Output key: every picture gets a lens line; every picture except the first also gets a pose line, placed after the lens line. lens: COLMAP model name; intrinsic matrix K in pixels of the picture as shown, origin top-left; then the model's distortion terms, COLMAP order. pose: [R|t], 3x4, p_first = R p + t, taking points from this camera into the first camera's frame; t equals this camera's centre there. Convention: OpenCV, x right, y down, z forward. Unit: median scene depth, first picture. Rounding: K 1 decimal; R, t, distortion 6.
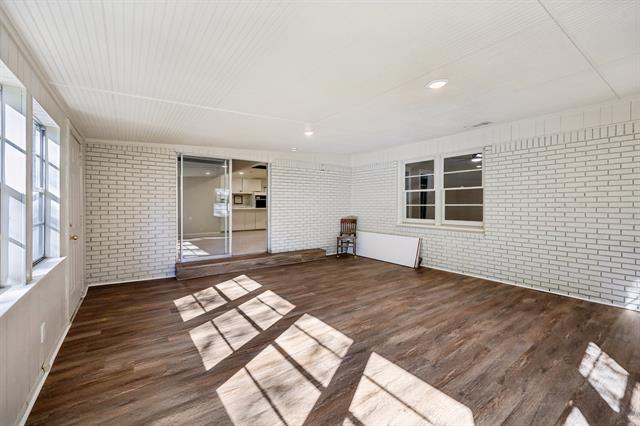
lens RADIAL K [[262.7, 0, 321.3], [0, 262.7, 207.7], [0, 0, 1]] dist [0.001338, -0.000521]
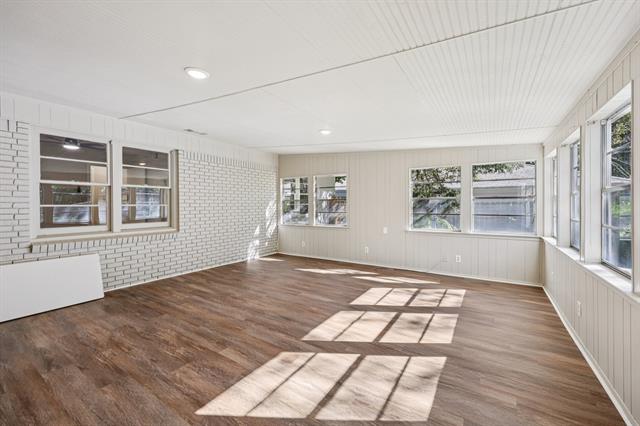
lens RADIAL K [[262.7, 0, 323.0], [0, 262.7, 208.5], [0, 0, 1]] dist [0.001338, -0.000521]
pose [[-0.356299, -0.013298, 0.934278, -0.822582], [0.012102, 0.999749, 0.018845, -0.013704], [-0.934294, 0.018021, -0.356048, 1.208937]]
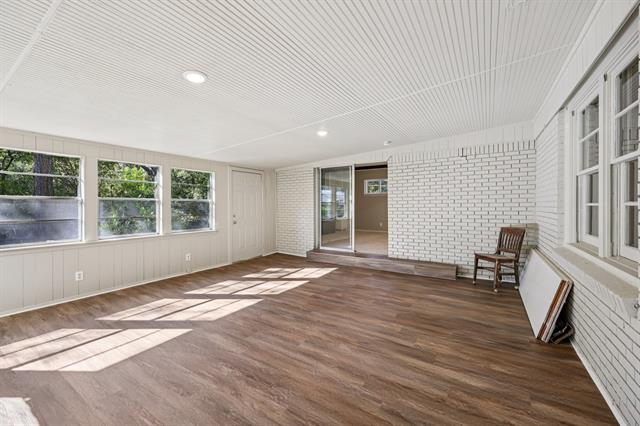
lens RADIAL K [[262.7, 0, 322.0], [0, 262.7, 208.5], [0, 0, 1]] dist [0.001338, -0.000521]
pose [[0.359259, 0.005062, -0.933224, 1.111285], [-0.004197, 0.999984, 0.003809, -0.005182], [0.933228, 0.002548, 0.359274, 0.816211]]
